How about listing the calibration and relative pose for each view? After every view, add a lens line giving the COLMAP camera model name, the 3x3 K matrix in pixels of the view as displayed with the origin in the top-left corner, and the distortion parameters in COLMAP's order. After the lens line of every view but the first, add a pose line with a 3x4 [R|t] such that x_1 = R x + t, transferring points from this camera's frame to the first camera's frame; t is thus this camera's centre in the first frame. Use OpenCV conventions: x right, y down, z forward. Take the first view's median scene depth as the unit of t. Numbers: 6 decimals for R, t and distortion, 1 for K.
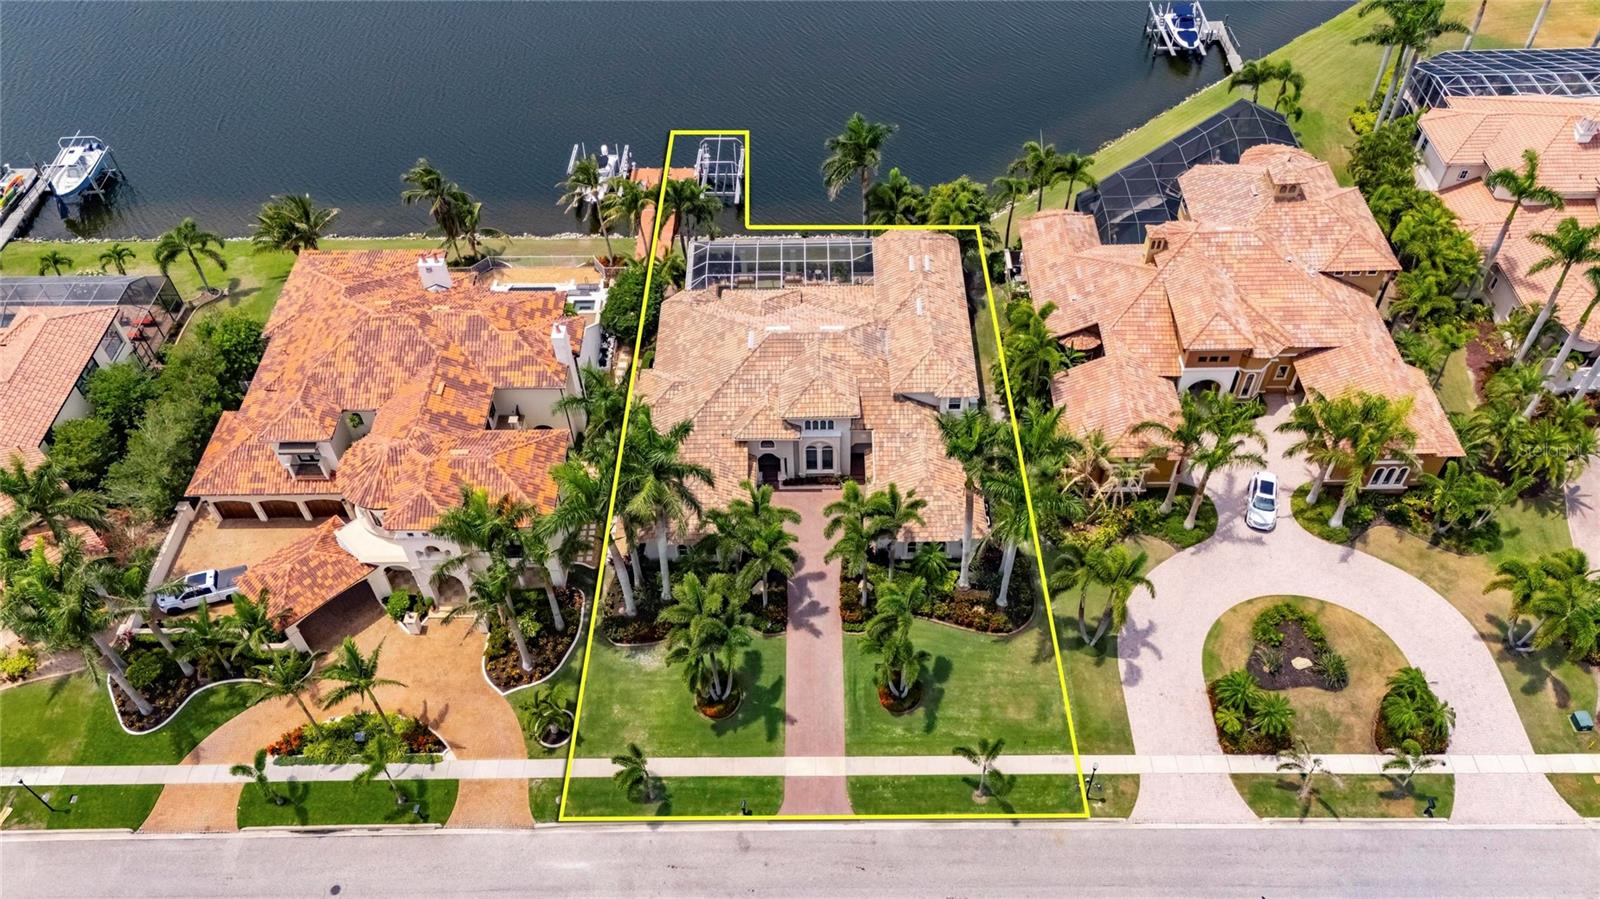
lens RADIAL K [[1169.1, 0, 810.8], [0, 1169.1, 444.7], [0, 0, 1]] dist [0.062893, -0.057314]
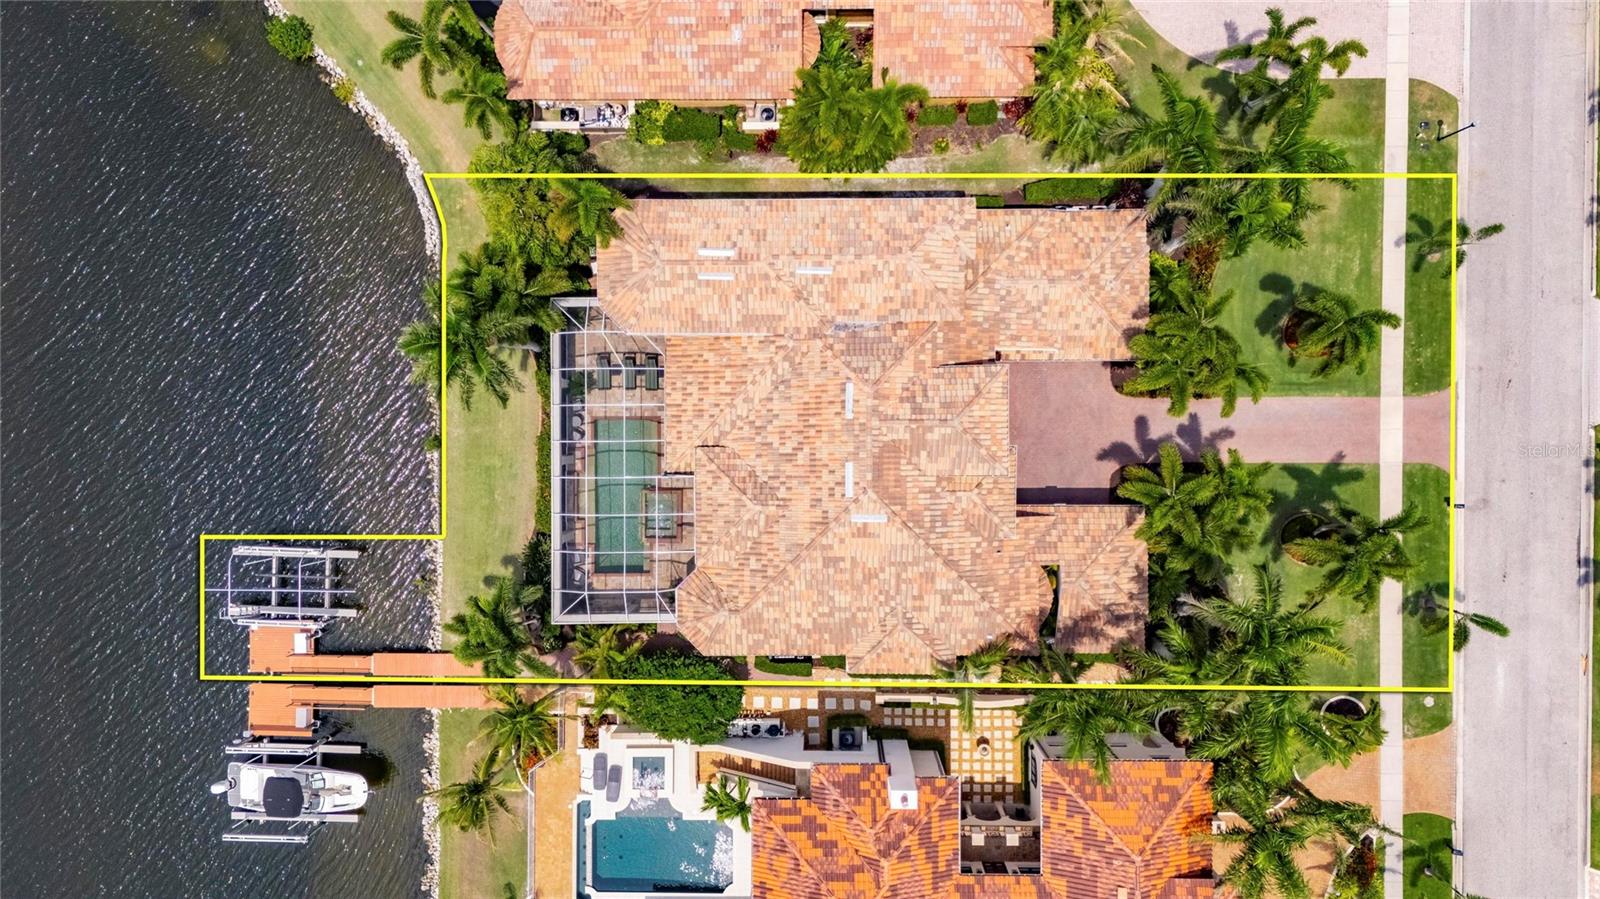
lens RADIAL K [[1169.1, 0, 801.8], [0, 1169.1, 453.1], [0, 0, 1]] dist [0.062893, -0.057314]
pose [[0.001367, -0.999993, -0.003436, -0.010870], [0.755078, -0.001221, 0.655634, -0.631125], [-0.655634, -0.003491, 0.755071, 0.556672]]
